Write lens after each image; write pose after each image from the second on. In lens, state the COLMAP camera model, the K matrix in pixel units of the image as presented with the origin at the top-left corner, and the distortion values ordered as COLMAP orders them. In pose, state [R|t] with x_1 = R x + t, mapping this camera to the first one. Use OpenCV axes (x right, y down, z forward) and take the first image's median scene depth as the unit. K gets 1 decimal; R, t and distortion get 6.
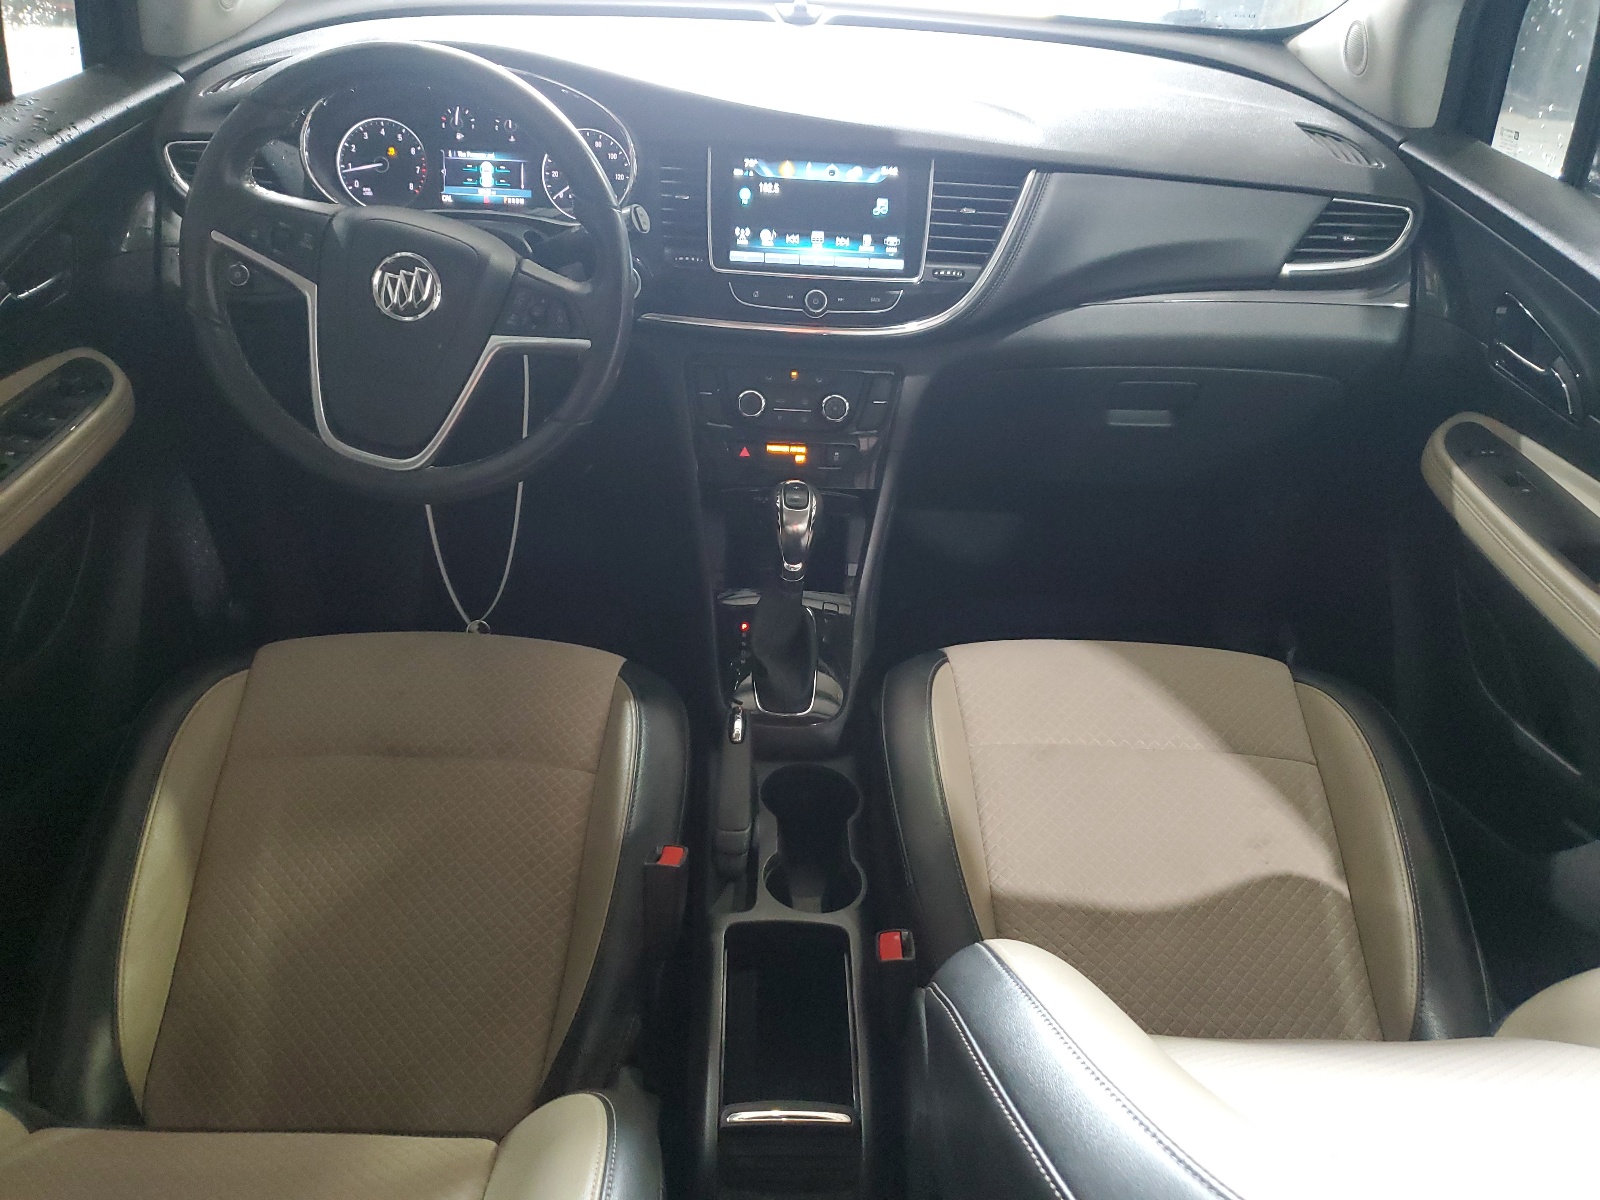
lens RADIAL K [[1206.5, 0, 805.1], [0, 1206.5, 601.4], [0, 0, 1]] dist [-0.002816, -0.001775]
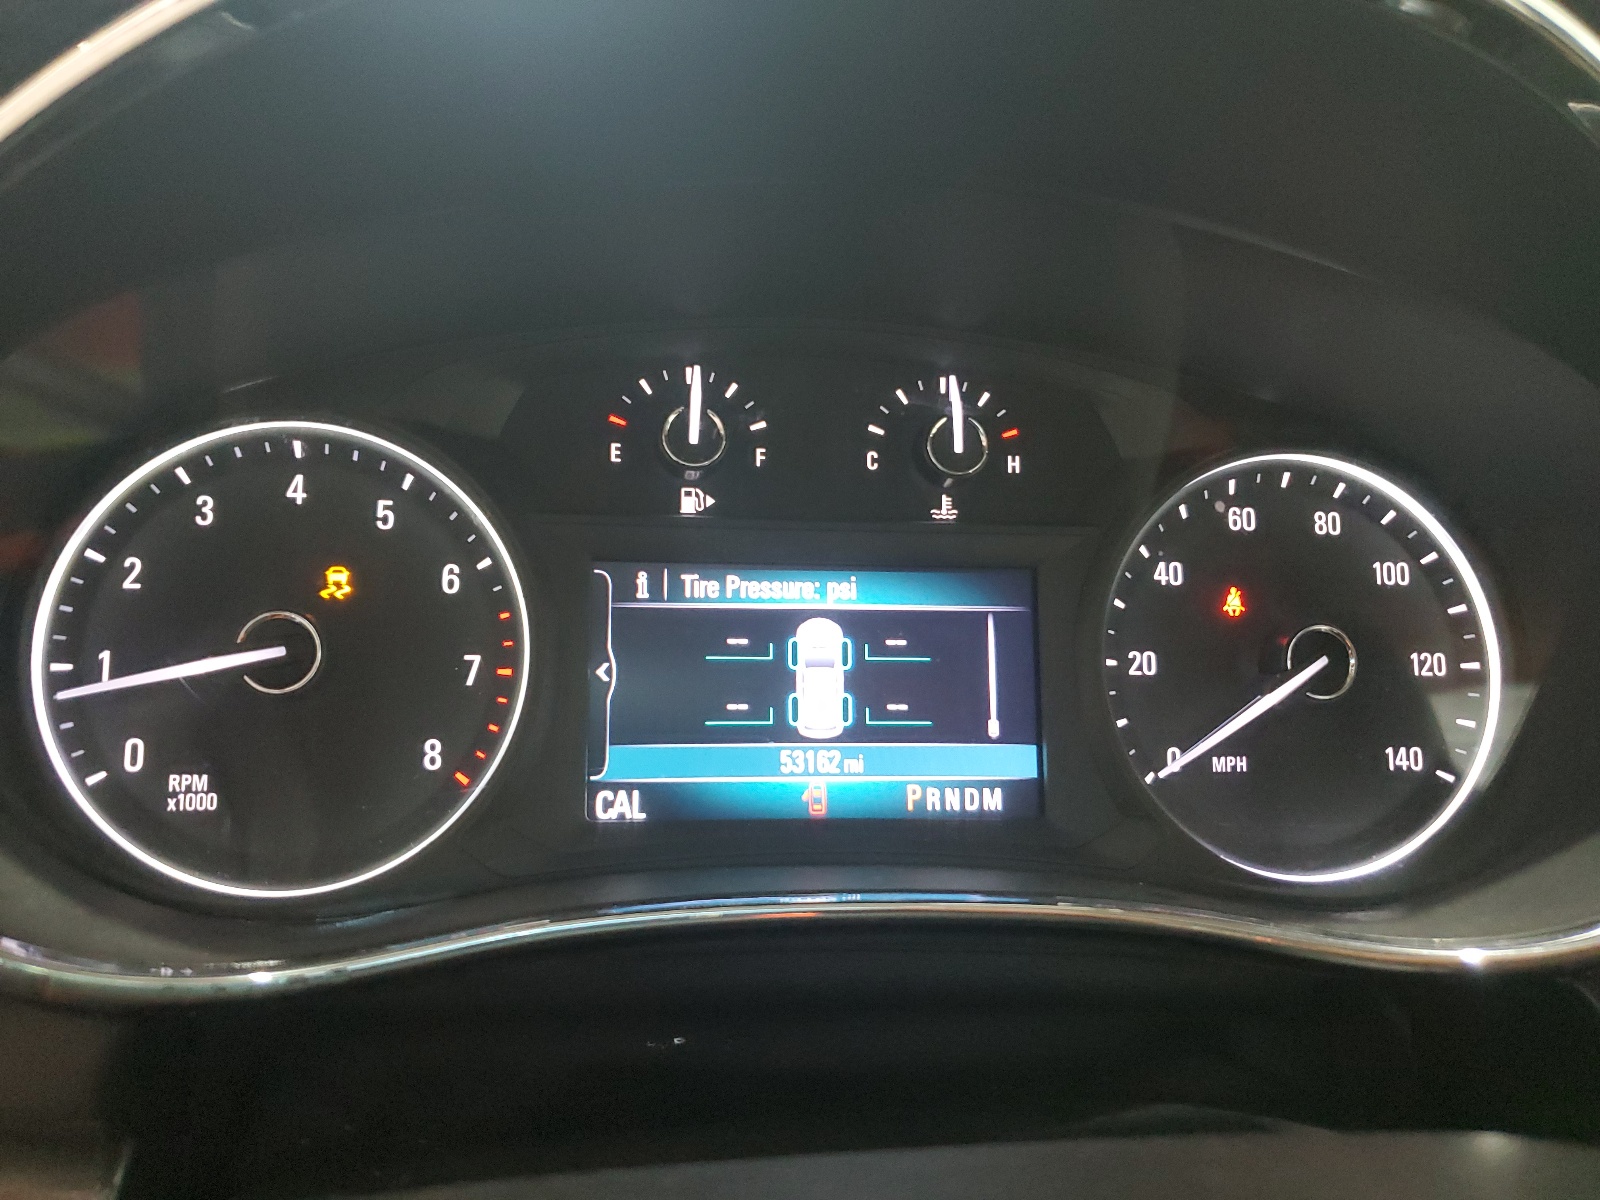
lens RADIAL K [[1206.5, 0, 797.7], [0, 1206.5, 596.4], [0, 0, 1]] dist [-0.002816, -0.001775]
pose [[0.995004, -0.029840, 0.095275, -0.287820], [0.055388, 0.958951, -0.278110, -0.312923], [-0.083065, 0.281997, 0.955813, 0.808681]]
